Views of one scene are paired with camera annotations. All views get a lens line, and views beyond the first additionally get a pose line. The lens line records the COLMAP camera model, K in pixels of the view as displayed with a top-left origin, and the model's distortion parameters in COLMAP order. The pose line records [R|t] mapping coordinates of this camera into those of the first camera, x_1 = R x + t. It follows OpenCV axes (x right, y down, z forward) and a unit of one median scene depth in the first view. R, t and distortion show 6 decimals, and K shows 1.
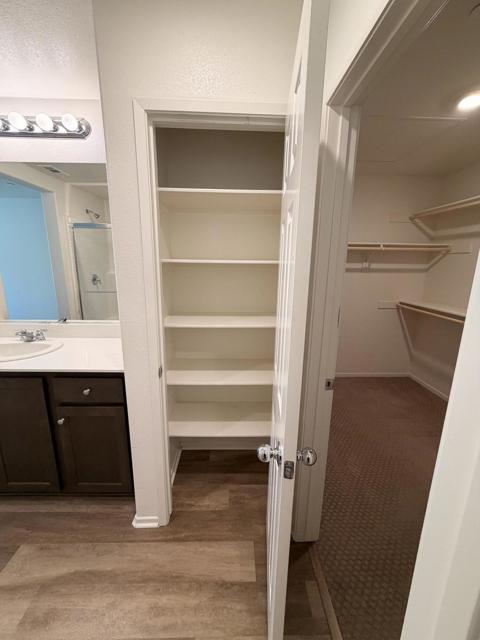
lens RADIAL K [[254.8, 0, 238.3], [0, 254.8, 317.3], [0, 0, 1]] dist [-0.001499, -0.000094]
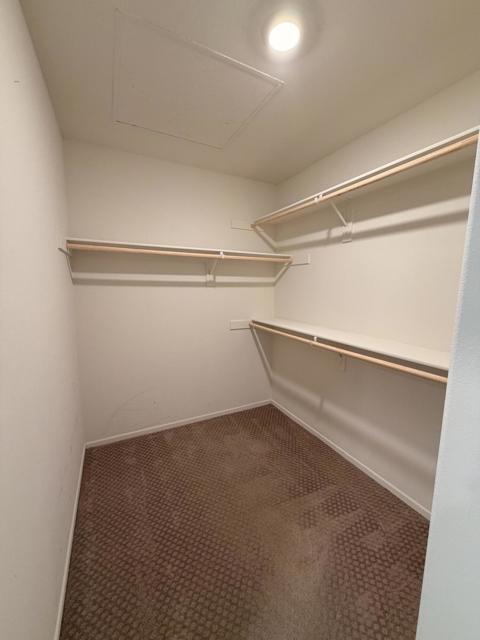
lens RADIAL K [[254.8, 0, 238.3], [0, 254.8, 317.3], [0, 0, 1]] dist [-0.001499, -0.000094]
pose [[0.903540, -0.055702, 0.424868, 0.235983], [0.090202, 0.994022, -0.061507, -0.023840], [-0.418902, 0.093898, 0.903164, 0.249259]]
